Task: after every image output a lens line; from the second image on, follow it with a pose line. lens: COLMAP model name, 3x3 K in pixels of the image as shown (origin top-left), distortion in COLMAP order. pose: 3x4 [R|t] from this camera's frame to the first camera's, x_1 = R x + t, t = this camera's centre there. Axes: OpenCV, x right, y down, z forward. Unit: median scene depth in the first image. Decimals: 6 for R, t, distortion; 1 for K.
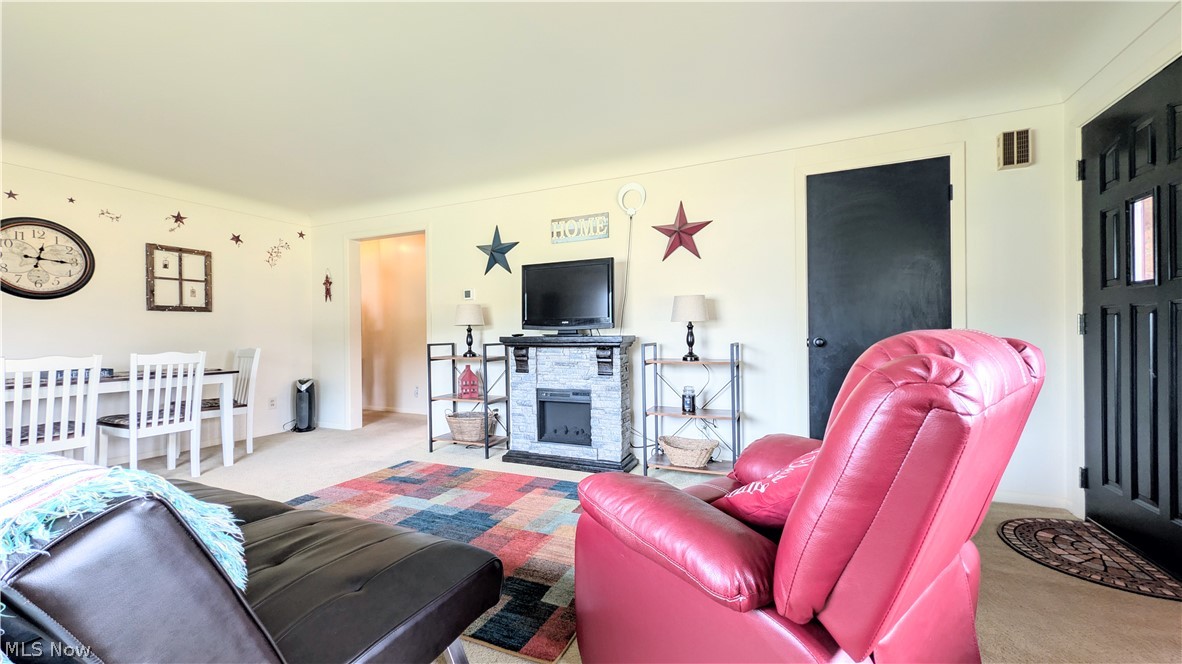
lens RADIAL K [[453.4, 0, 591.4], [0, 453.4, 330.8], [0, 0, 1]] dist [-0.000269, 0.001415]
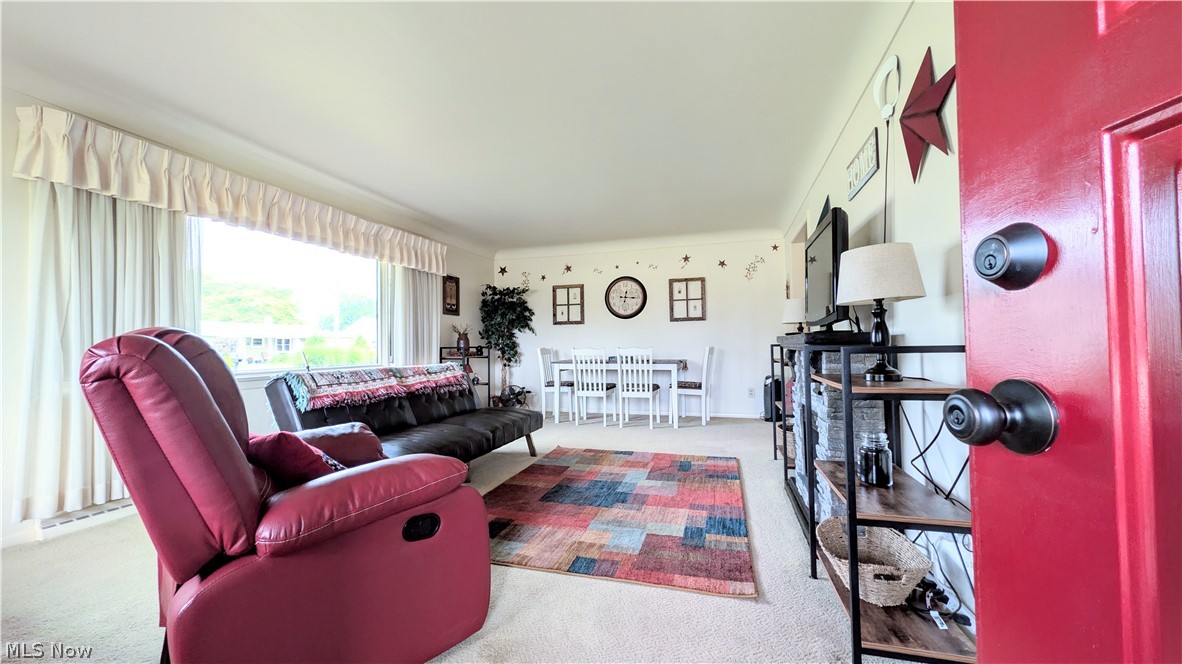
lens RADIAL K [[453.4, 0, 588.8], [0, 453.4, 335.4], [0, 0, 1]] dist [-0.000269, 0.001415]
pose [[0.125325, -0.014710, -0.992007, 0.624201], [0.015080, 0.999803, -0.012921, 0.021280], [0.992001, -0.013340, 0.125522, 0.600431]]
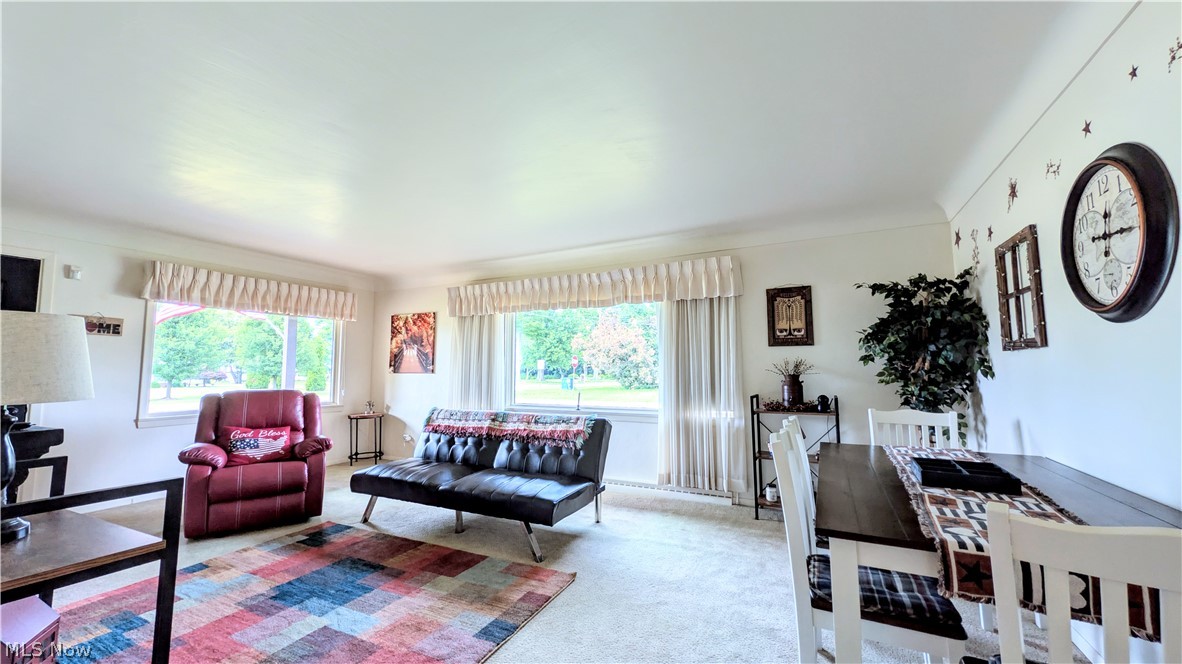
lens RADIAL K [[453.4, 0, 594.6], [0, 453.4, 332.9], [0, 0, 1]] dist [-0.000269, 0.001415]
pose [[-0.998974, 0.019743, 0.040765, -0.696191], [0.016180, 0.996169, -0.085939, -0.027261], [-0.042306, -0.085191, -0.995466, 1.462390]]
